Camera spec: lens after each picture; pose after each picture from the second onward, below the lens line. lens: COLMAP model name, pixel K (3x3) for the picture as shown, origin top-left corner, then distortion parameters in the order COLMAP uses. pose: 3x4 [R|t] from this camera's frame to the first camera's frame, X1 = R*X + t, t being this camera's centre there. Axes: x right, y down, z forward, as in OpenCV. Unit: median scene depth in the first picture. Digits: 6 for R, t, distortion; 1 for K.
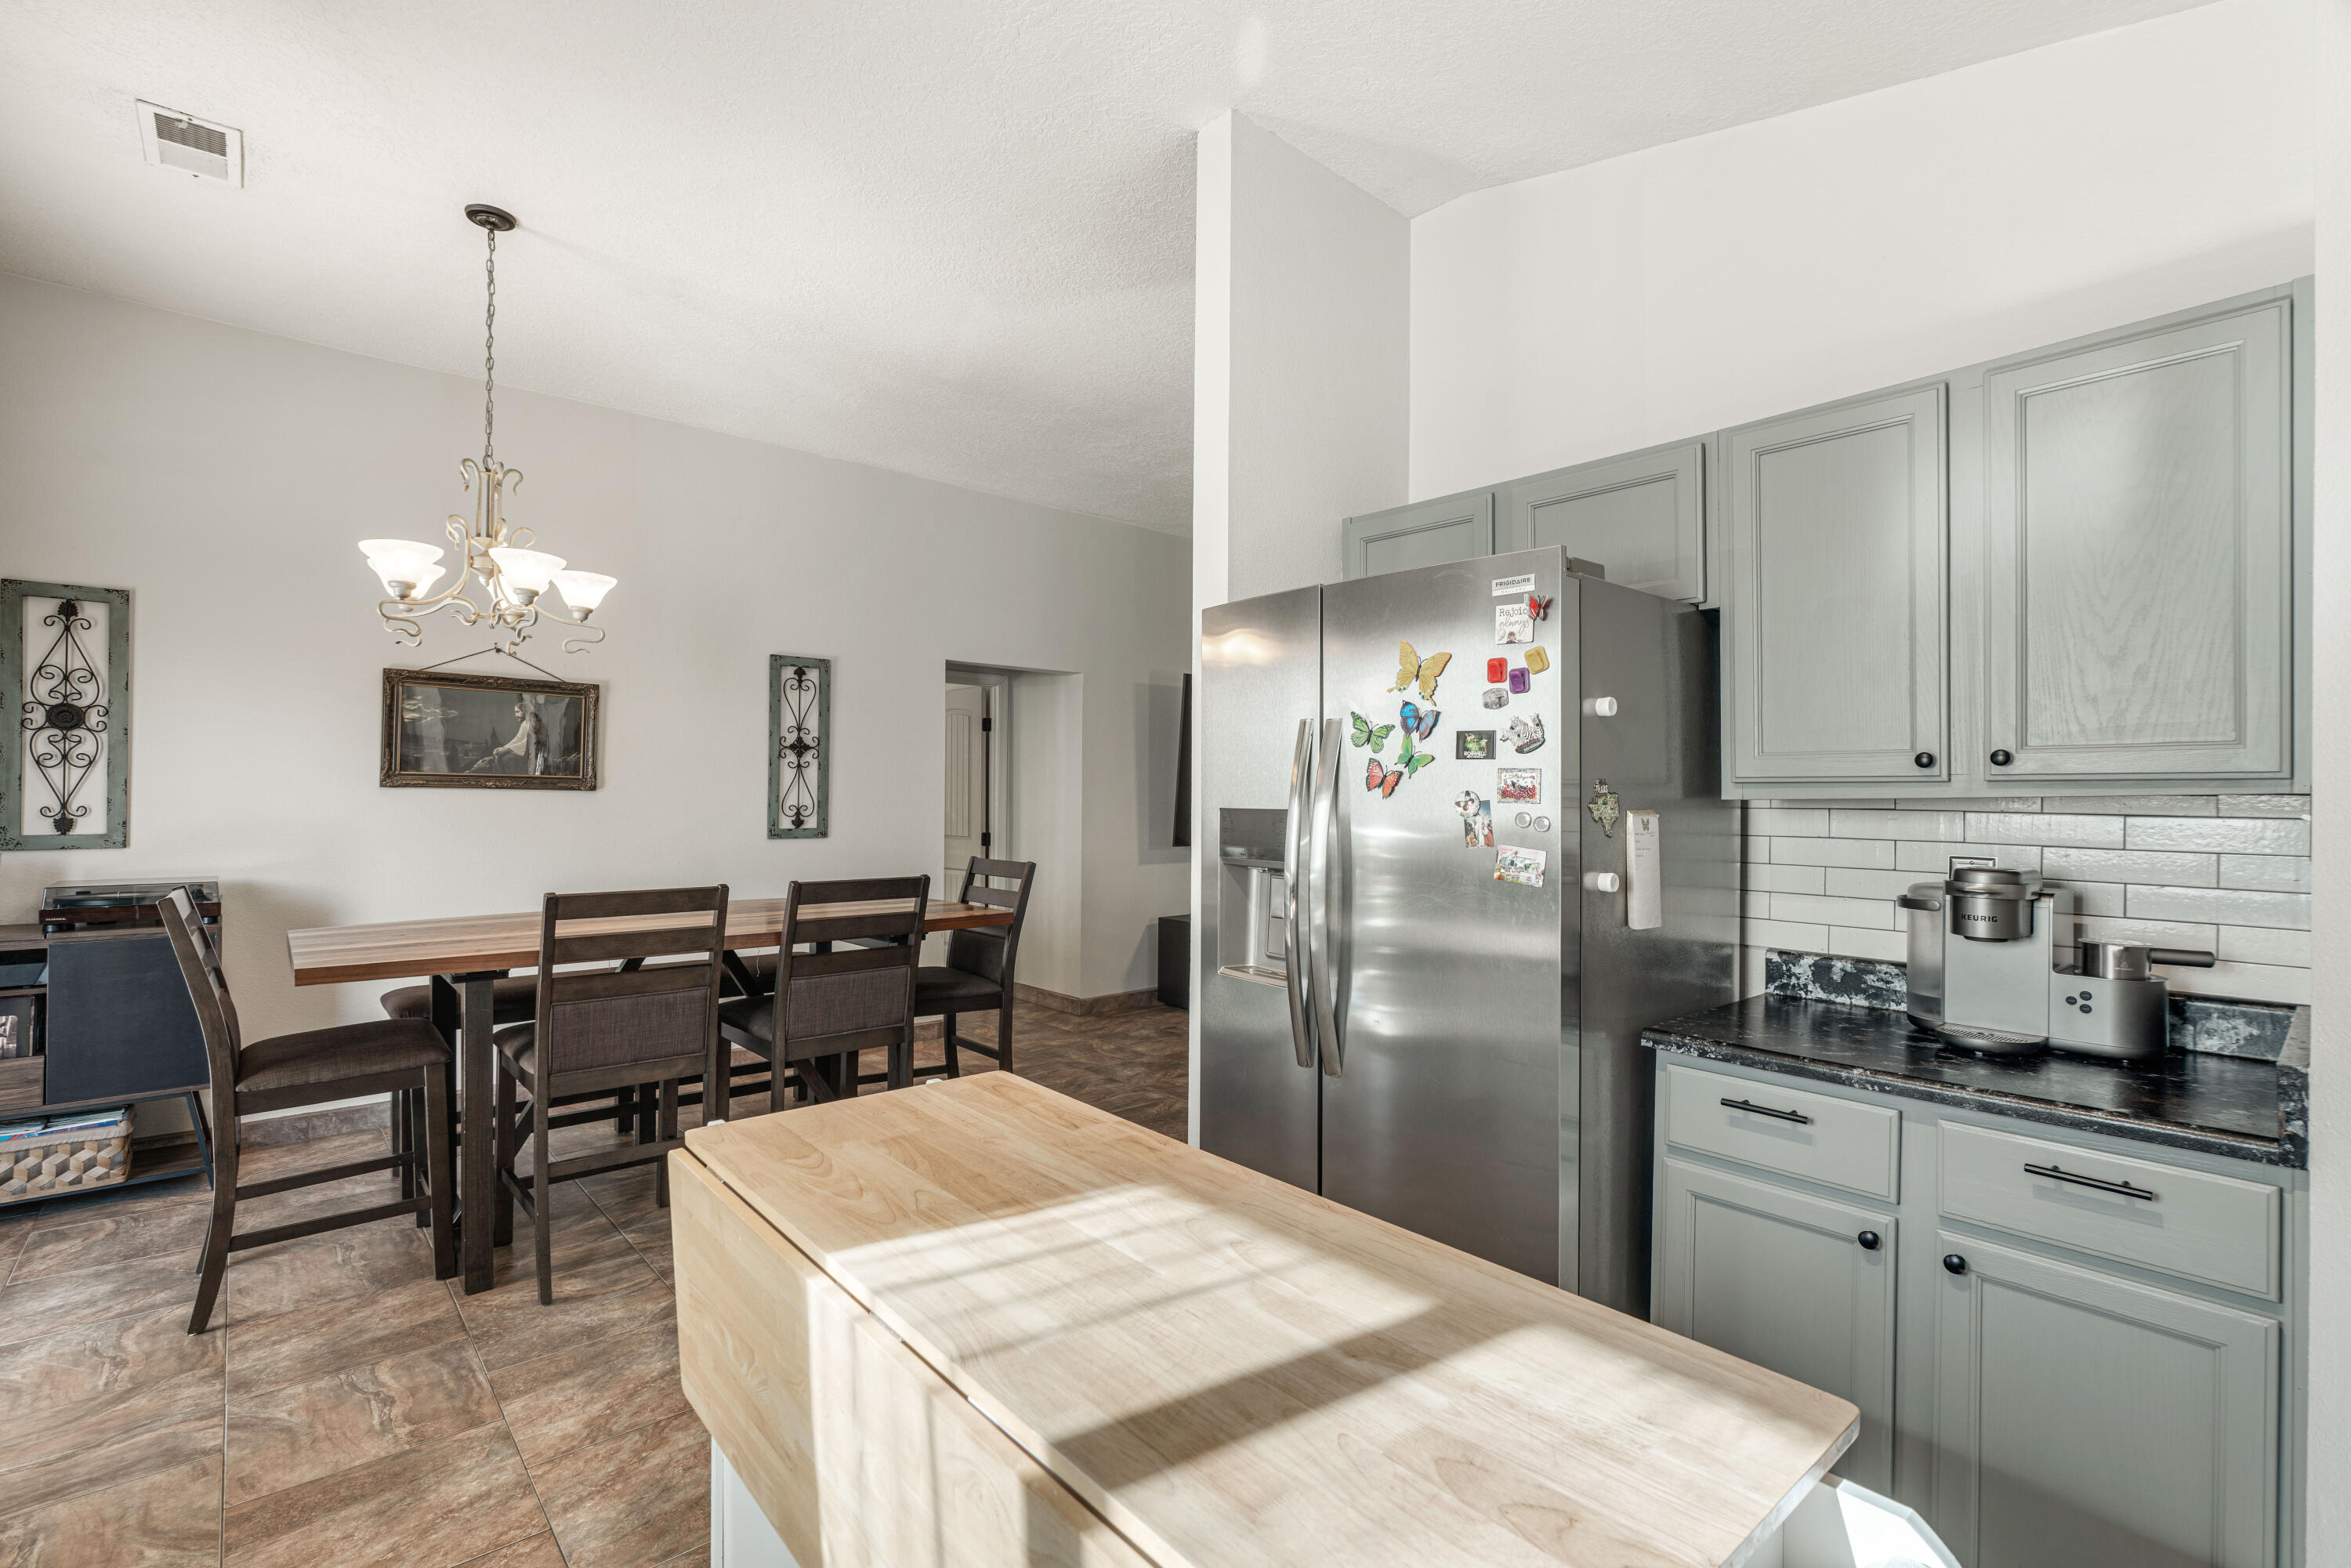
lens RADIAL K [[1057.6, 0, 1166.8], [0, 1057.6, 788.7], [0, 0, 1]] dist [-0.007801, 0.001793]
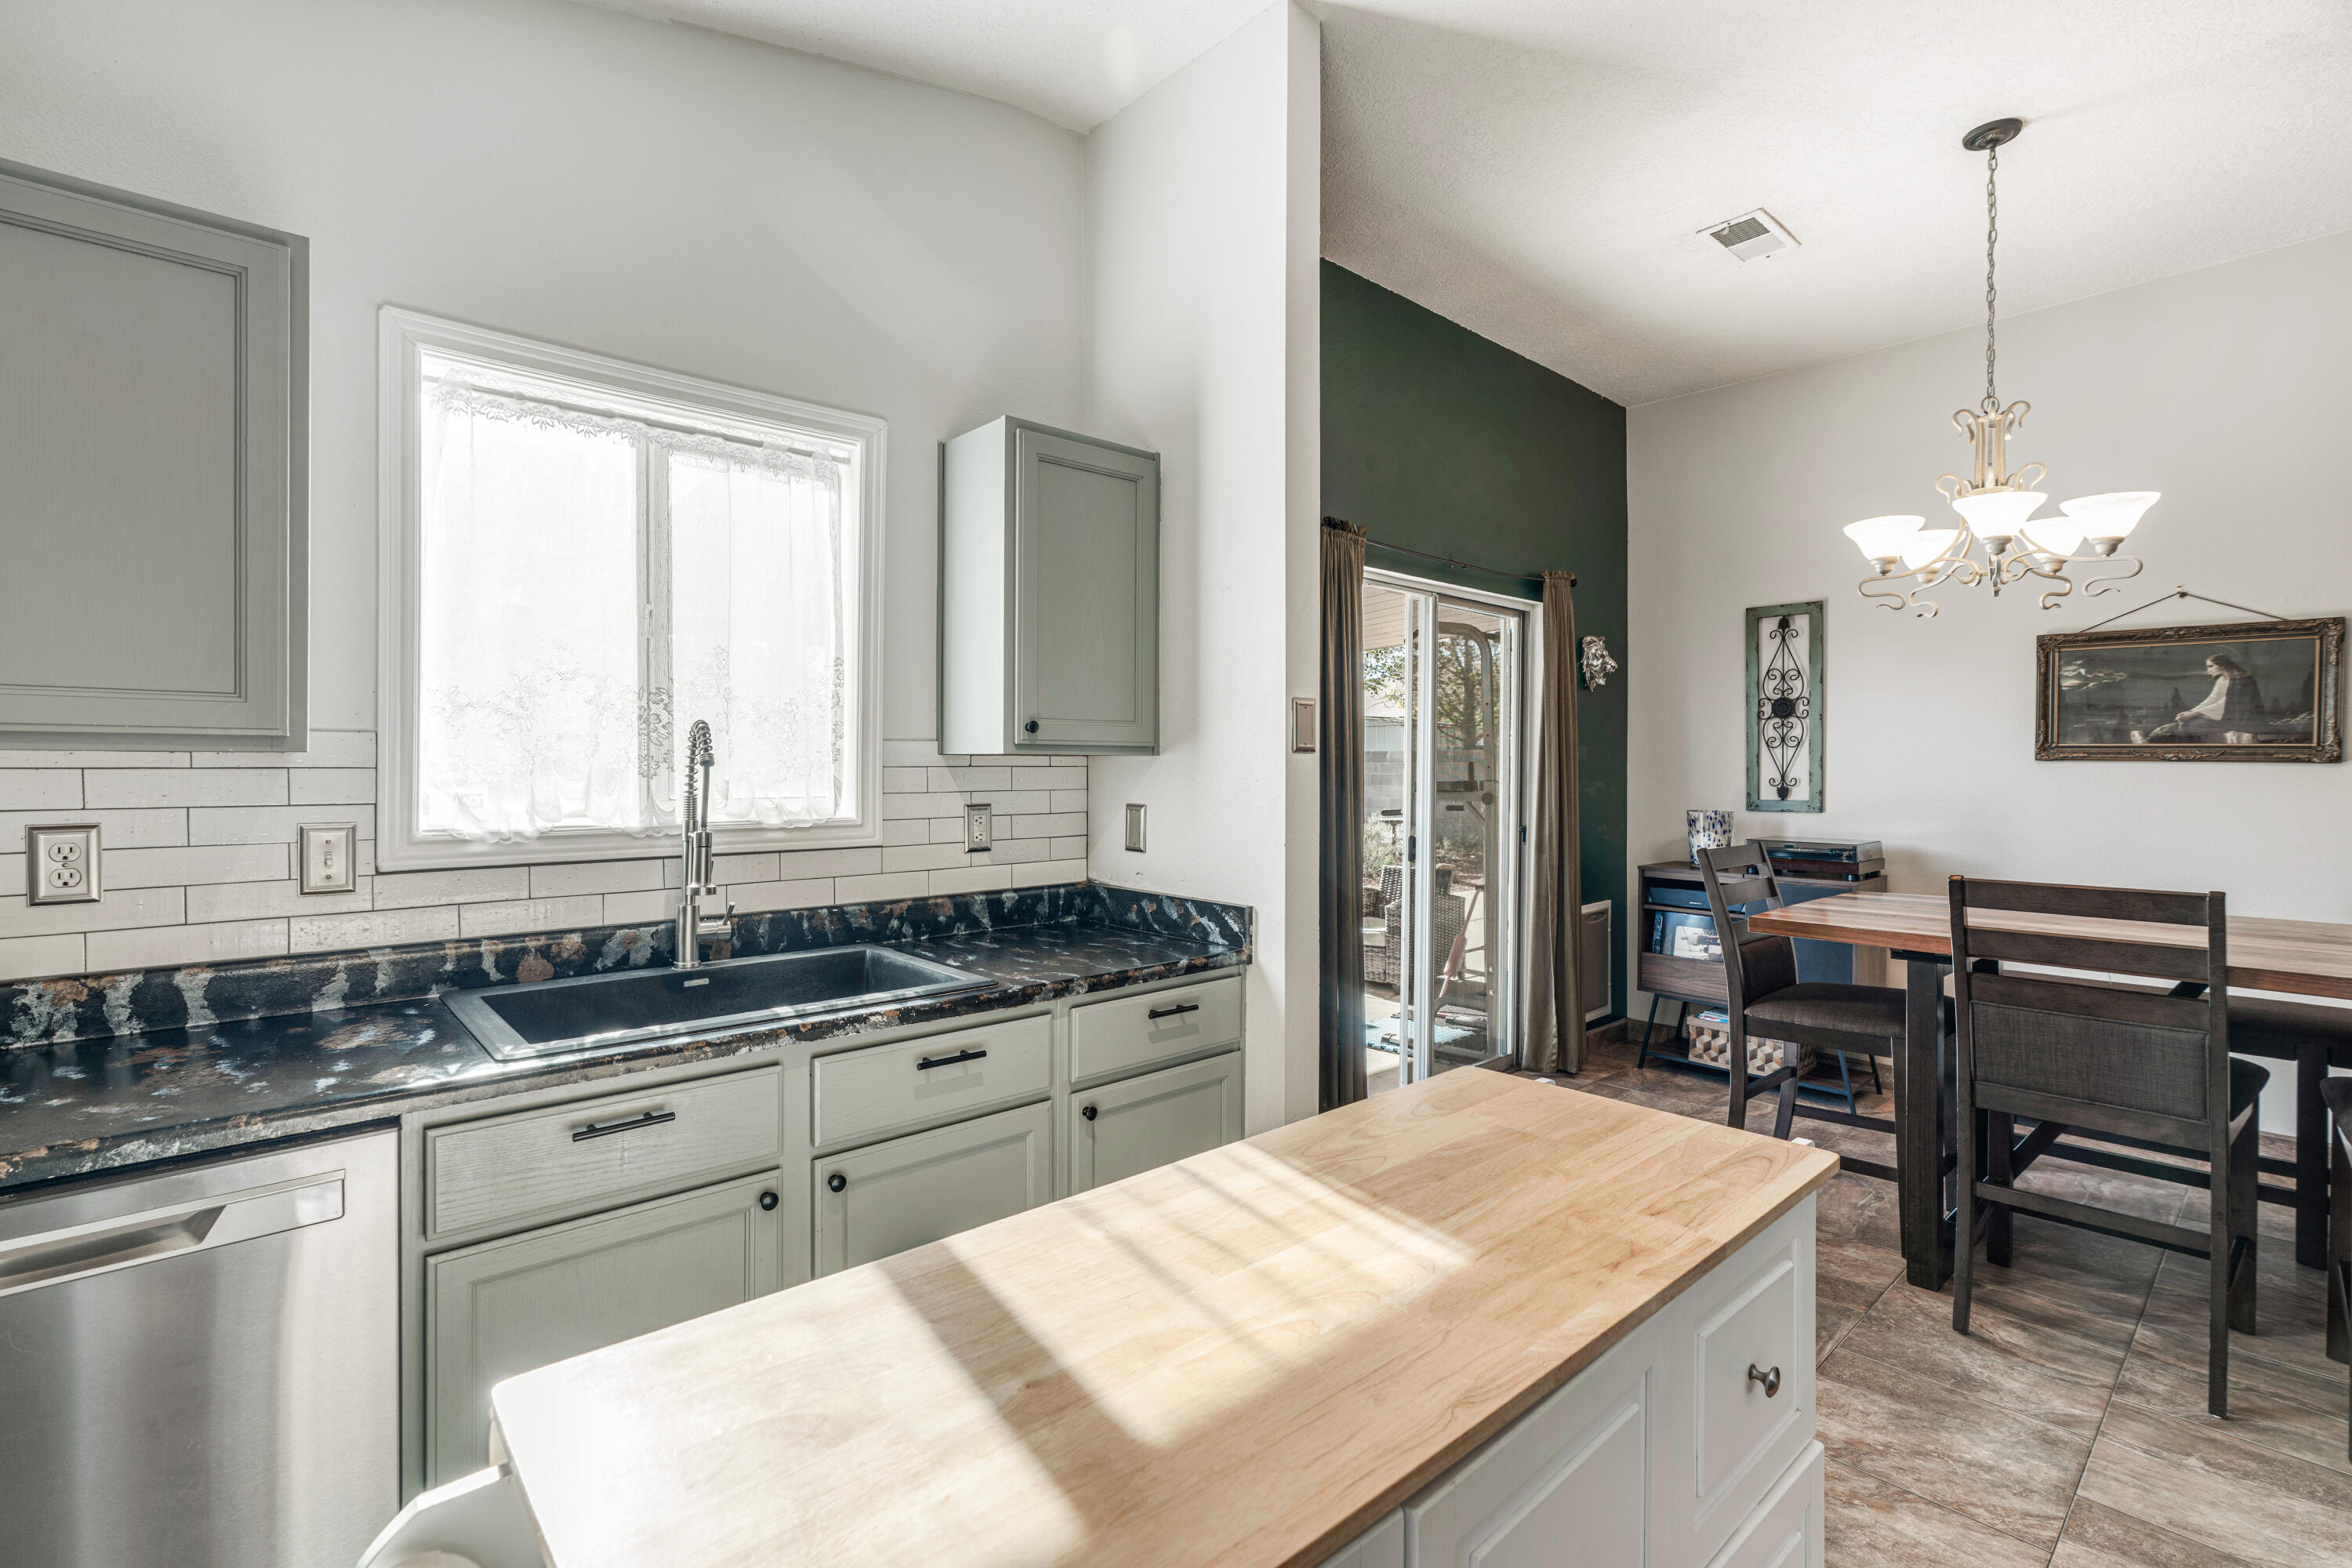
lens RADIAL K [[1058.1, 0, 1162.5], [0, 1058.1, 771.8], [0, 0, 1]] dist [-0.007801, 0.001793]
pose [[0.006648, 0.000349, -0.999978, 0.230096], [0.004920, 0.999988, 0.000382, 0.004919], [0.999966, -0.004923, 0.006646, 0.236368]]
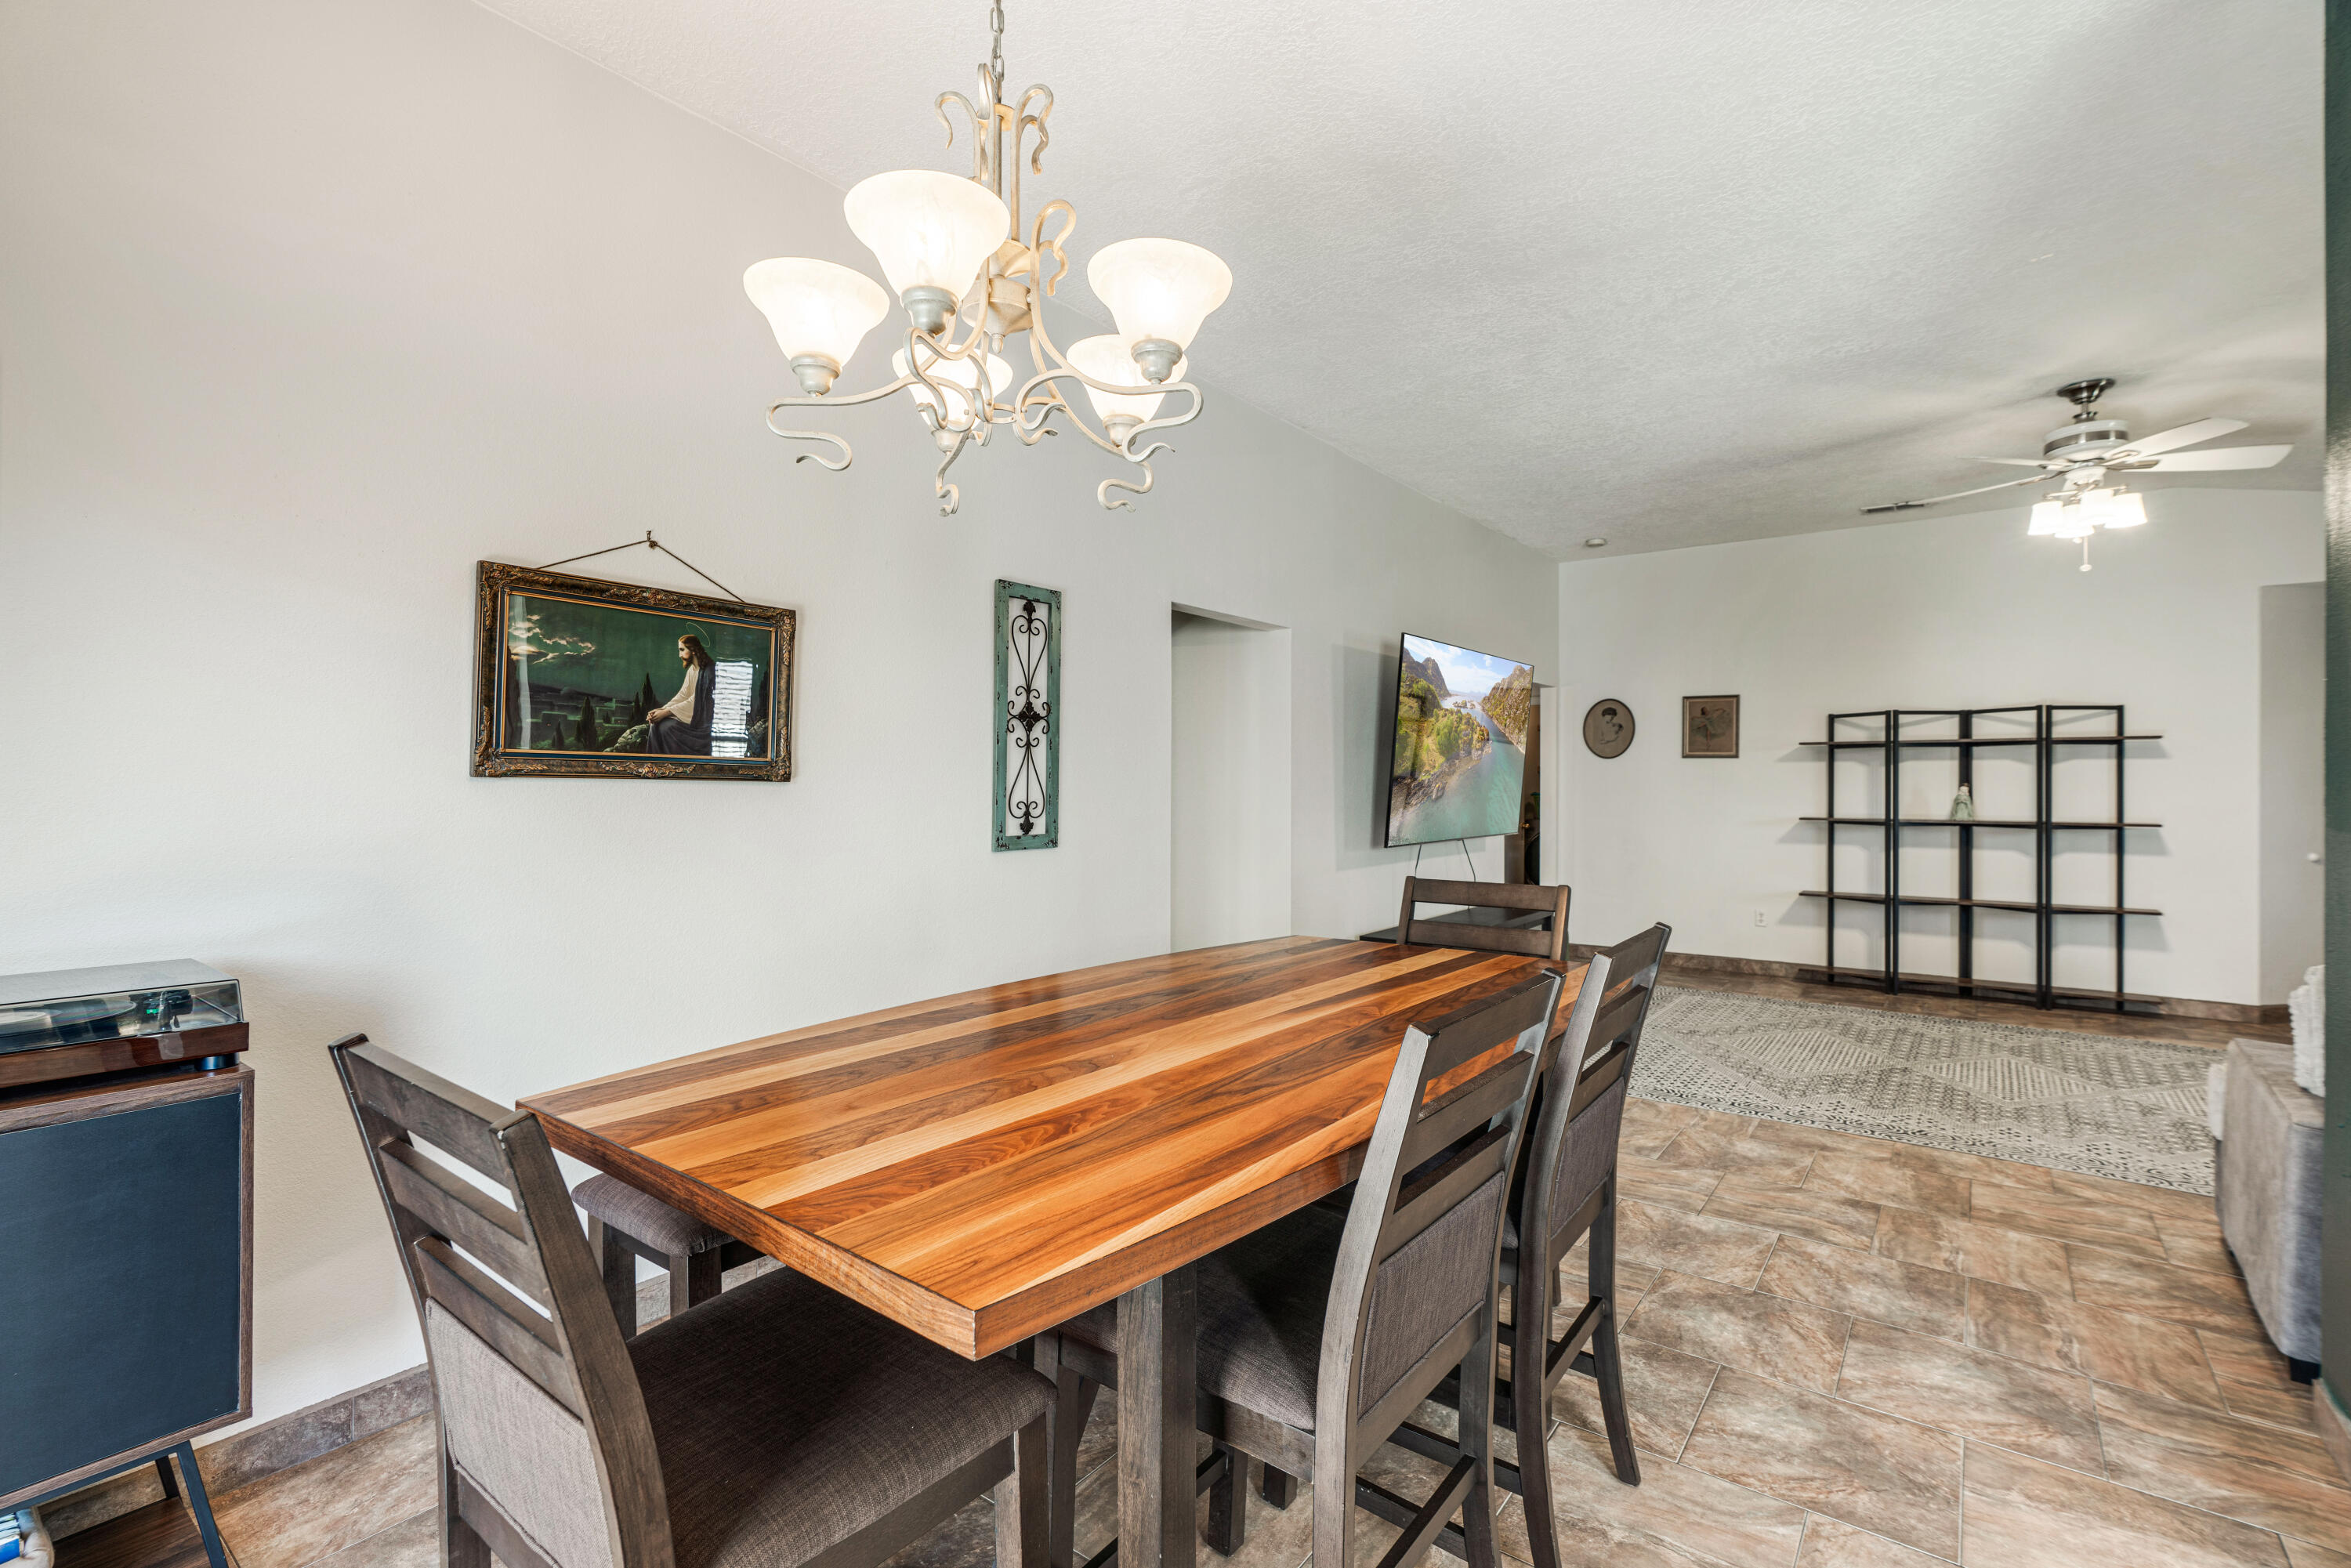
lens RADIAL K [[1057.6, 0, 1171.1], [0, 1057.6, 782.8], [0, 0, 1]] dist [-0.007801, 0.001793]
pose [[0.979881, -0.003773, 0.199546, -0.576384], [0.002300, 0.999968, 0.007613, -0.002107], [-0.199569, -0.007001, 0.979859, 0.448968]]
